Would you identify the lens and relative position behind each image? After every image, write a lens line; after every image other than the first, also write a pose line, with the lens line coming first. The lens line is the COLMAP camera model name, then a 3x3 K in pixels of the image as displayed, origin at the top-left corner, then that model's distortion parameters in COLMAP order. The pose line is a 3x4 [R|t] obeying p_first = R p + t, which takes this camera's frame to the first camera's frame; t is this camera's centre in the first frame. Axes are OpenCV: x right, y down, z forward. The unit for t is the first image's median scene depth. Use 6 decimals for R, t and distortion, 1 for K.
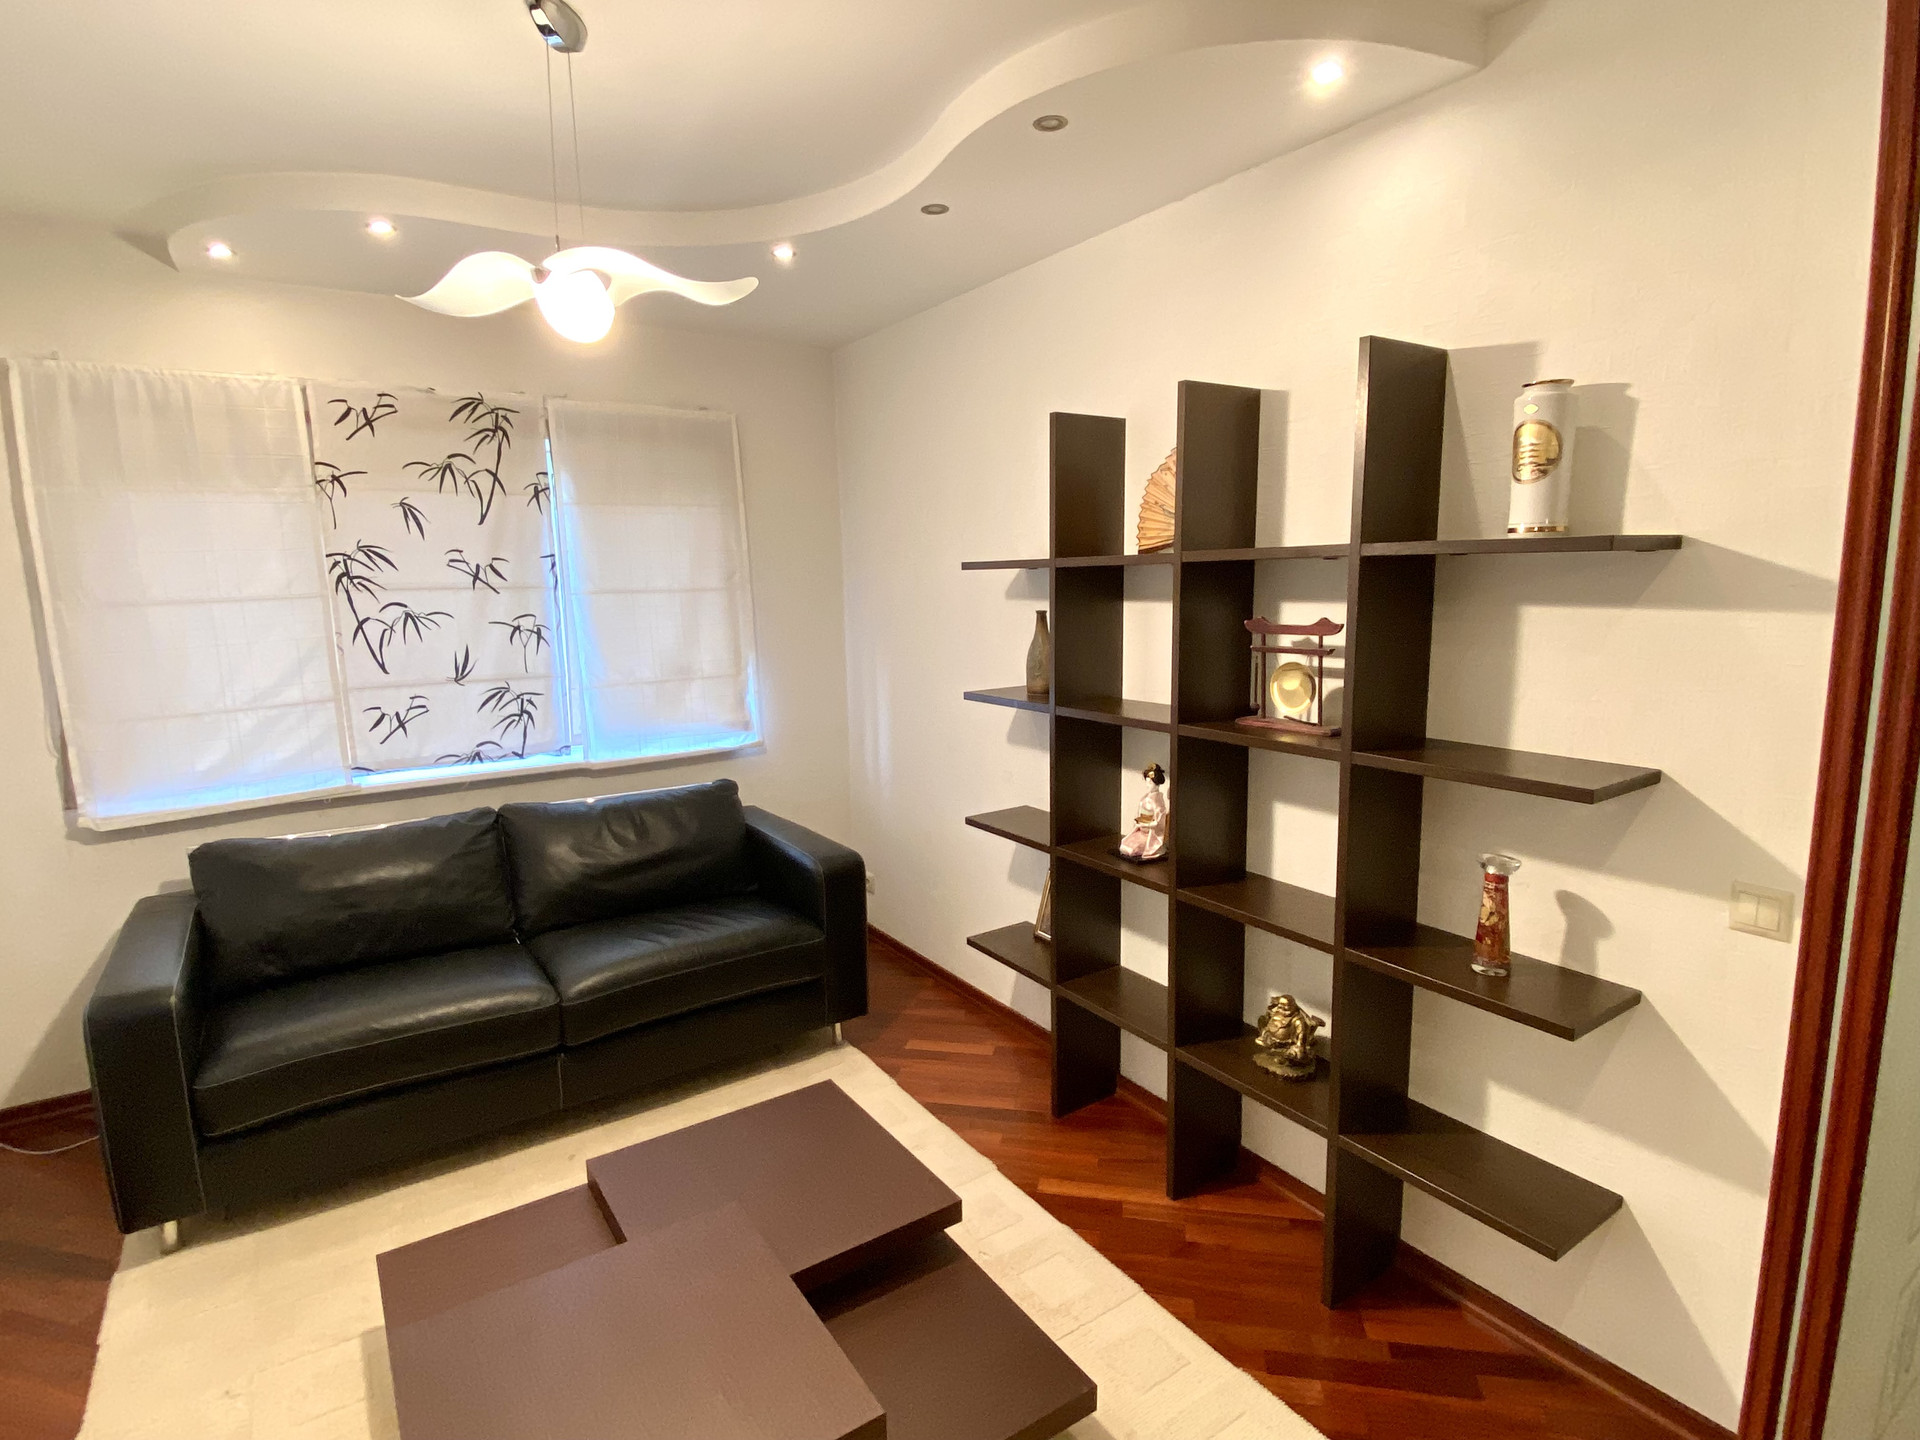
lens RADIAL K [[965.2, 0, 970.4], [0, 965.2, 705.1], [0, 0, 1]] dist [0.004166, -0.016027]
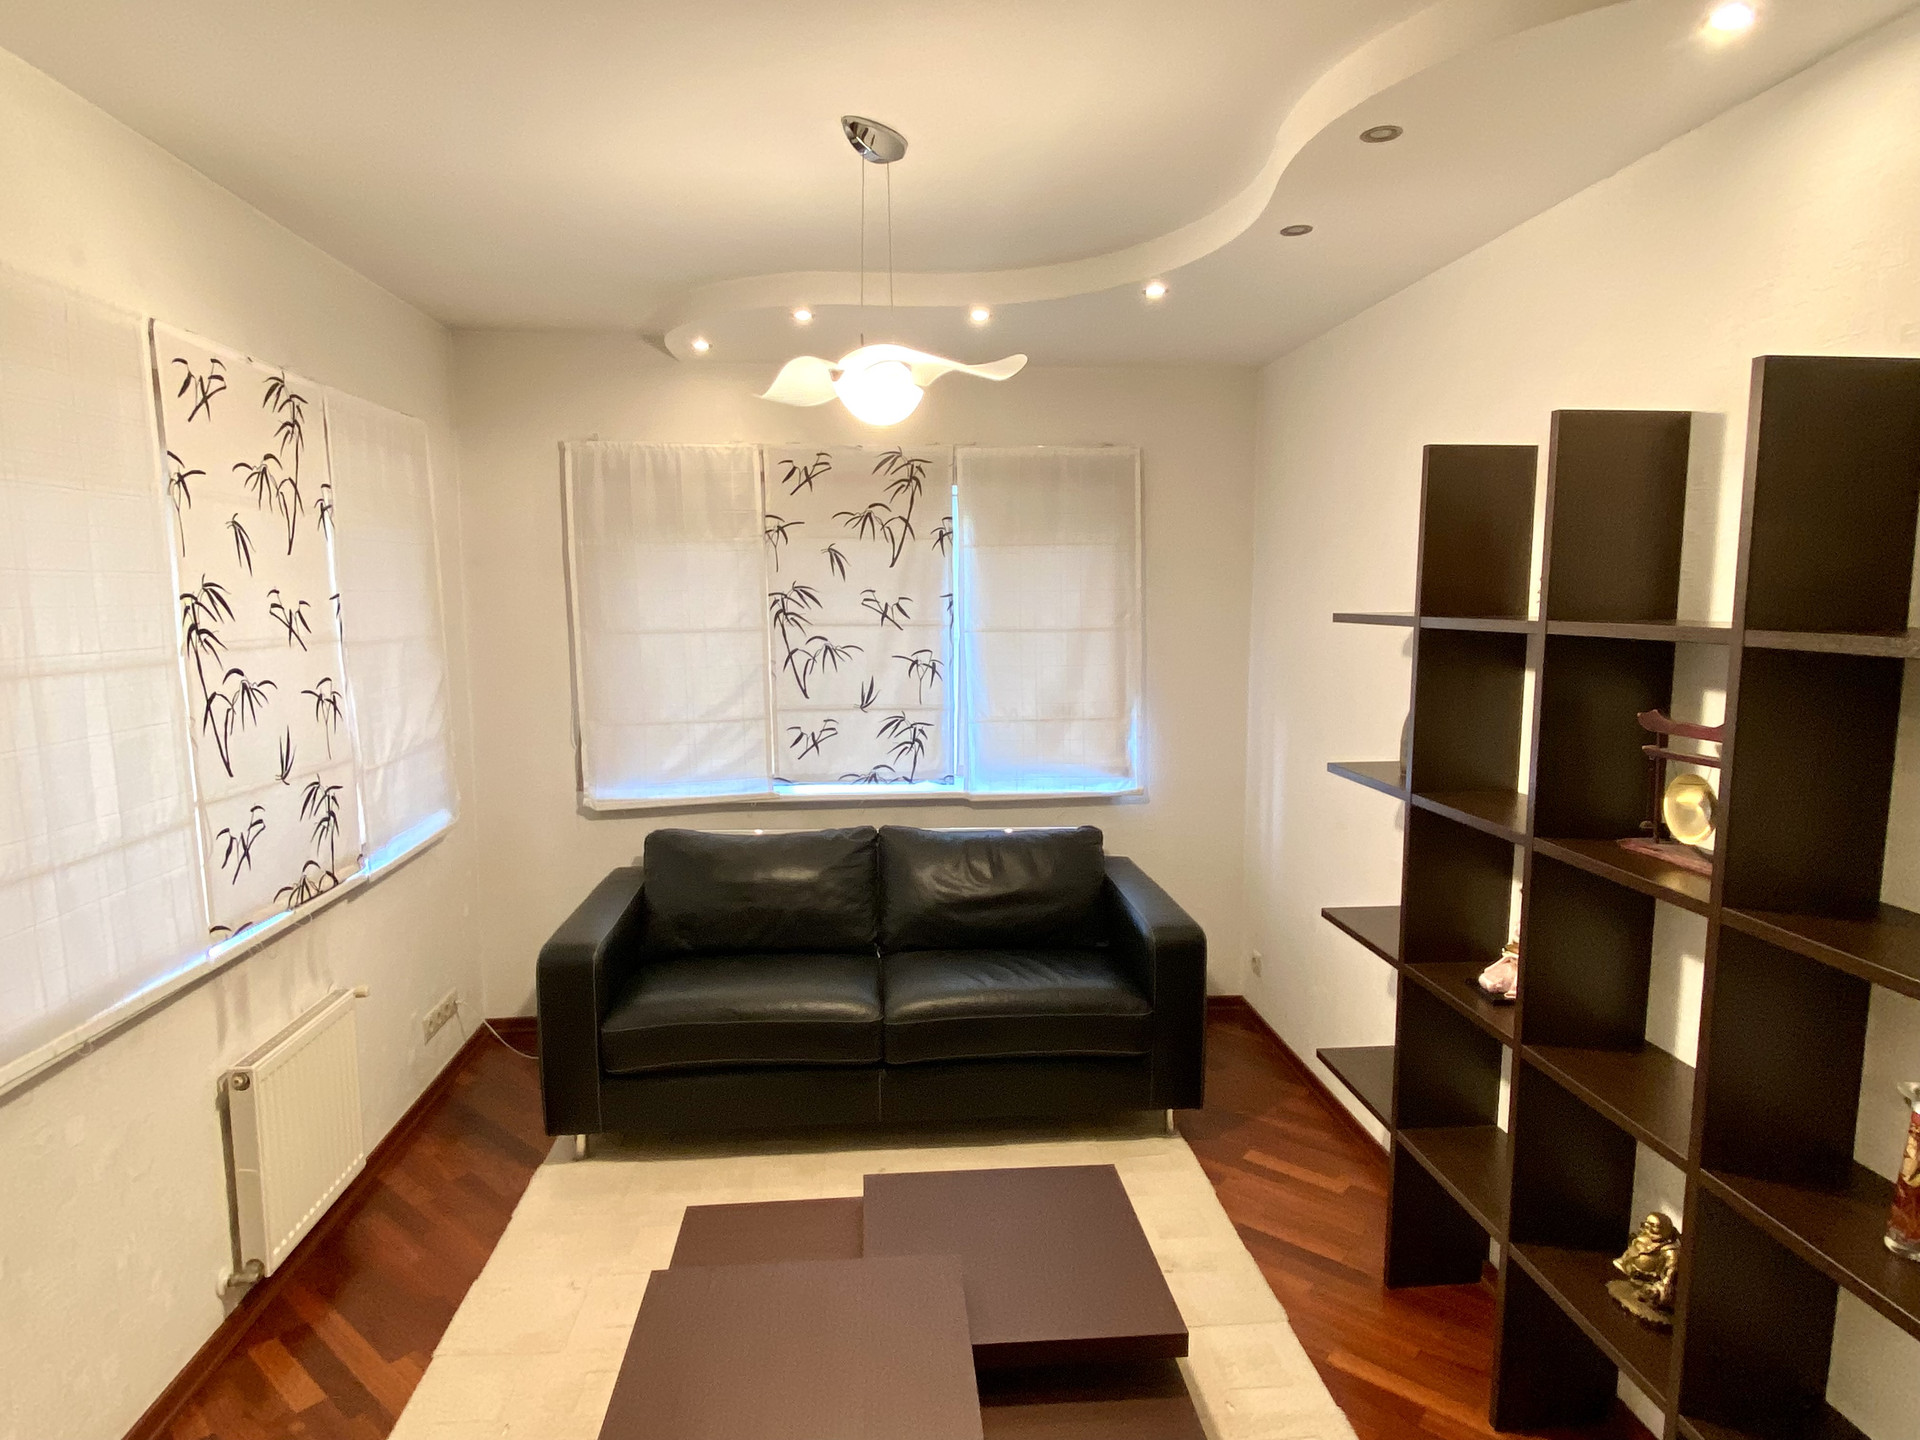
lens RADIAL K [[1033.0, 0, 912.8], [0, 1033.0, 703.7], [0, 0, 1]] dist [0.015155, -0.023139]
pose [[0.873236, 0.061958, -0.483343, 0.122830], [-0.078766, 0.996787, -0.014528, -0.024950], [0.480890, 0.050757, 0.875311, -0.000943]]
